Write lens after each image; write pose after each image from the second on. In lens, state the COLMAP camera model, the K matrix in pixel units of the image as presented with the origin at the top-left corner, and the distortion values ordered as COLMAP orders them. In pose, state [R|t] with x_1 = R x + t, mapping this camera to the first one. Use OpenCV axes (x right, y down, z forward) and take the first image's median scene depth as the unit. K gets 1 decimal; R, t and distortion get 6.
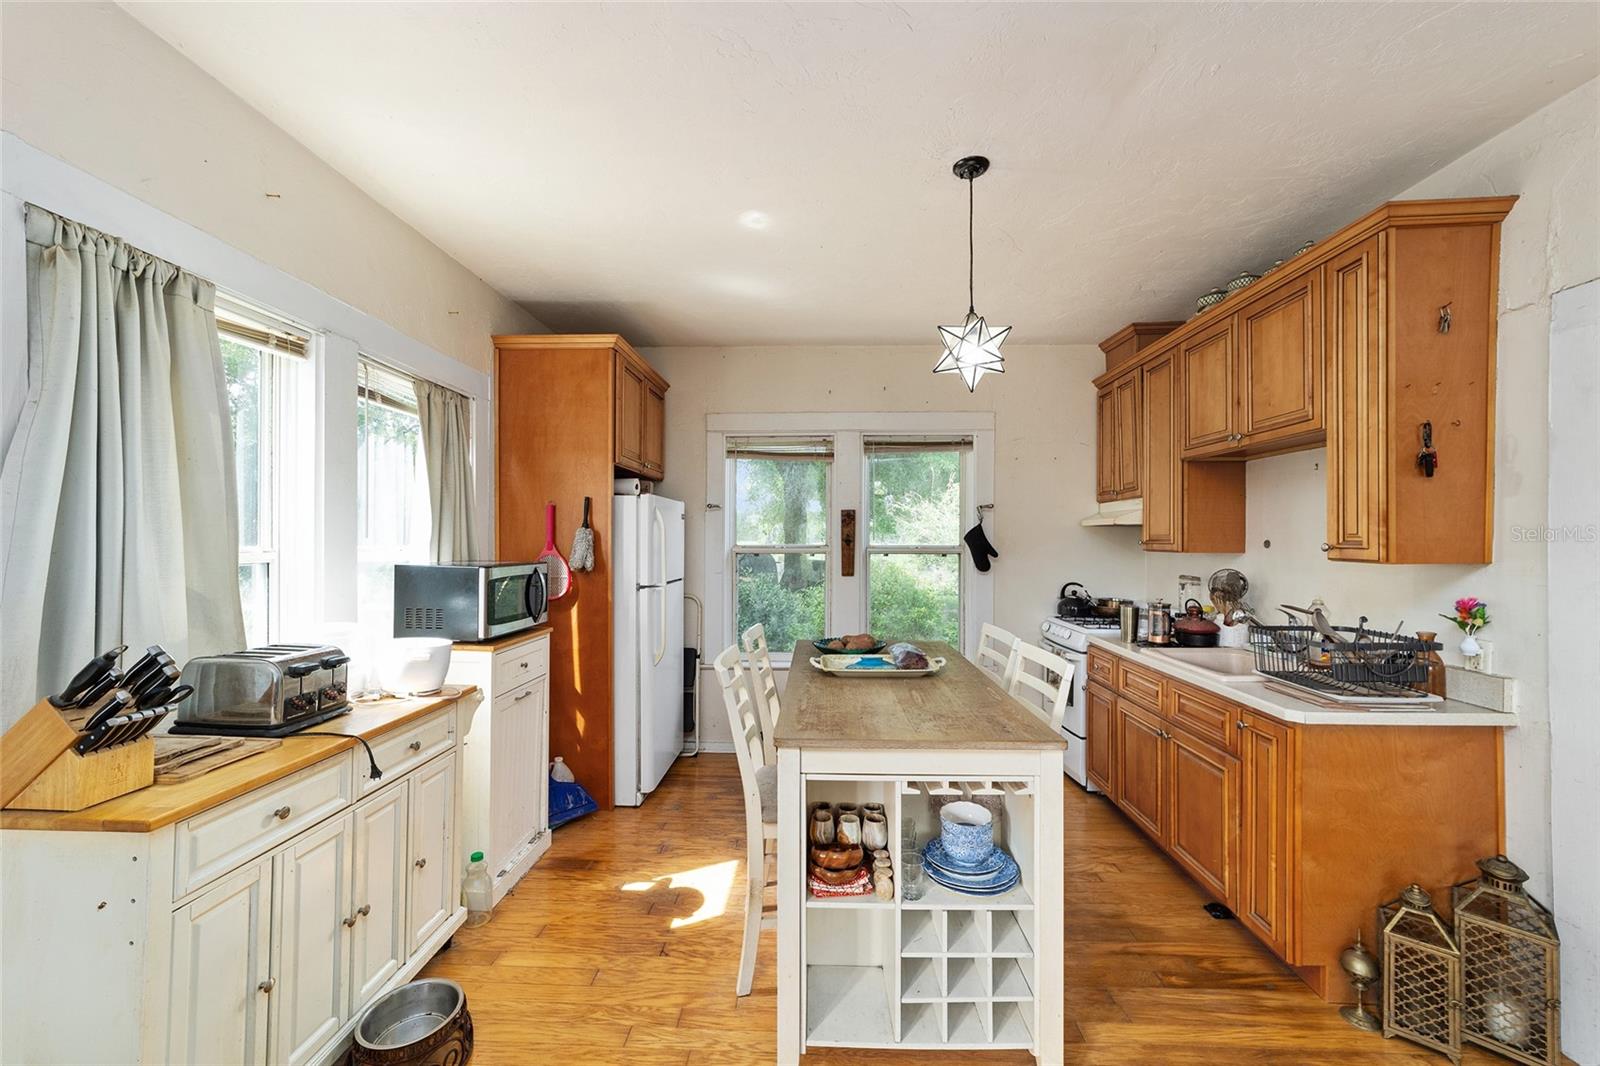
lens RADIAL K [[620.0, 0, 806.6], [0, 620.0, 533.3], [0, 0, 1]] dist [0.002688, 0.000681]
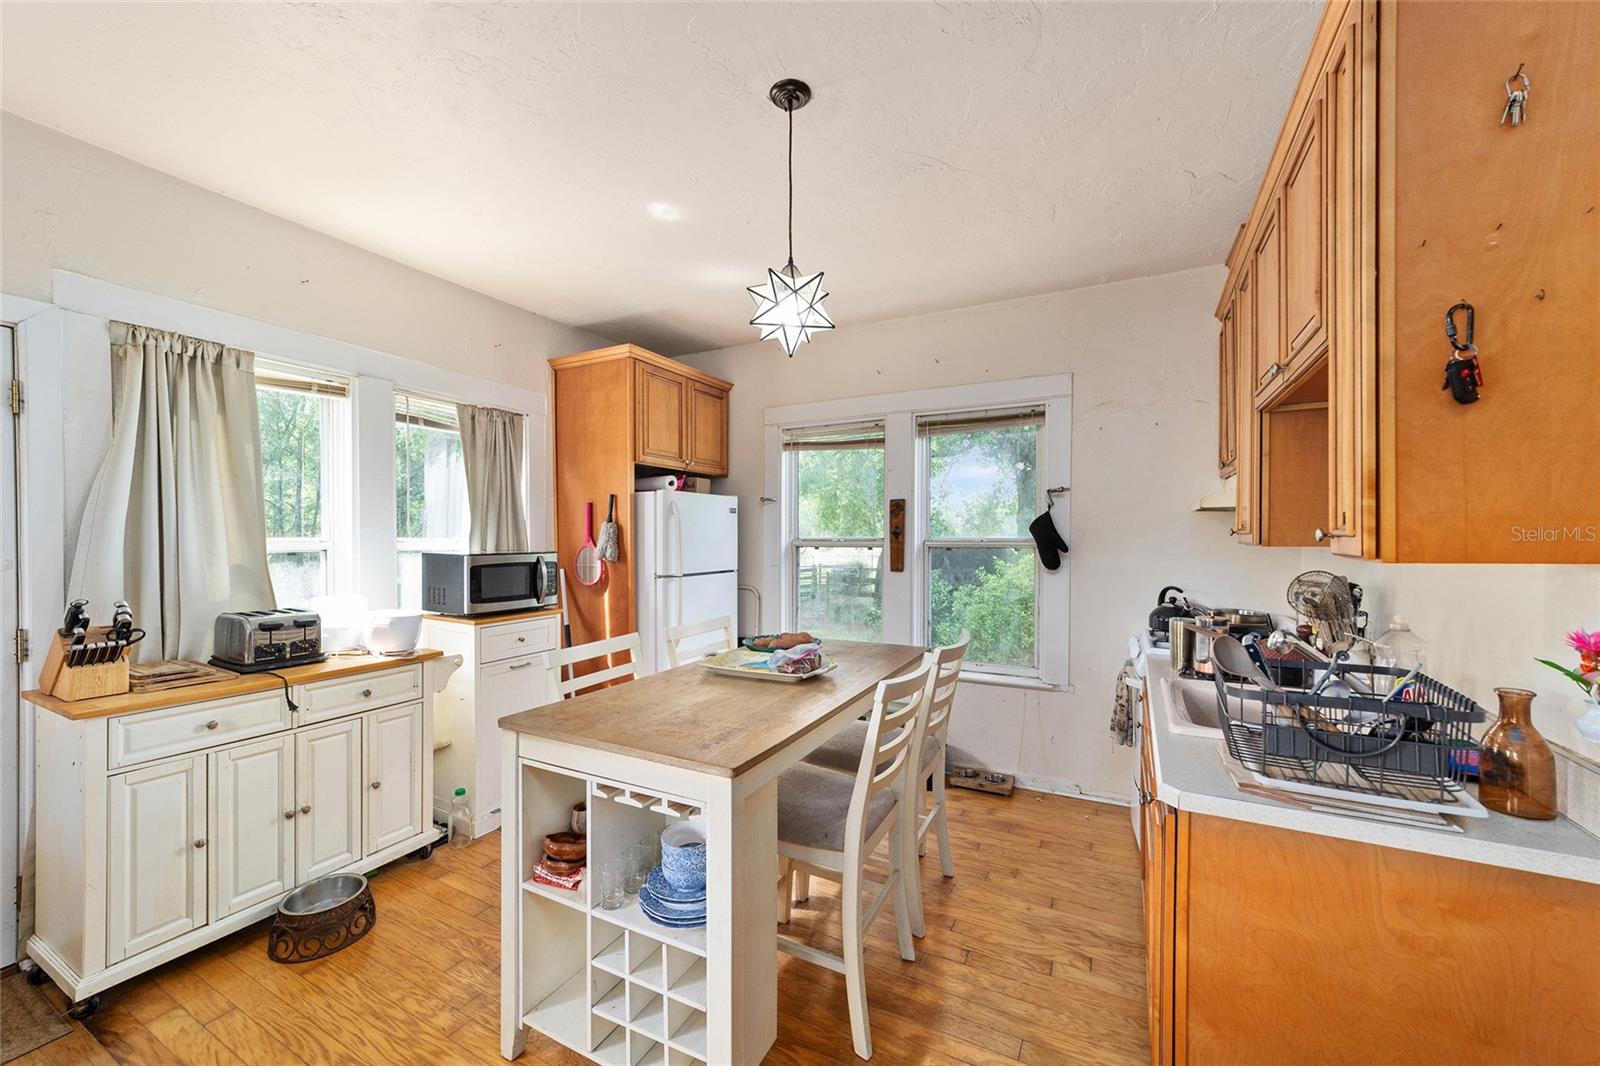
lens RADIAL K [[620.0, 0, 799.6], [0, 620.0, 538.8], [0, 0, 1]] dist [0.002688, 0.000681]
pose [[0.894457, -0.001720, -0.447150, 0.597492], [0.008465, 0.999879, 0.013087, 0.012636], [0.447073, -0.015491, 0.894363, 0.206858]]
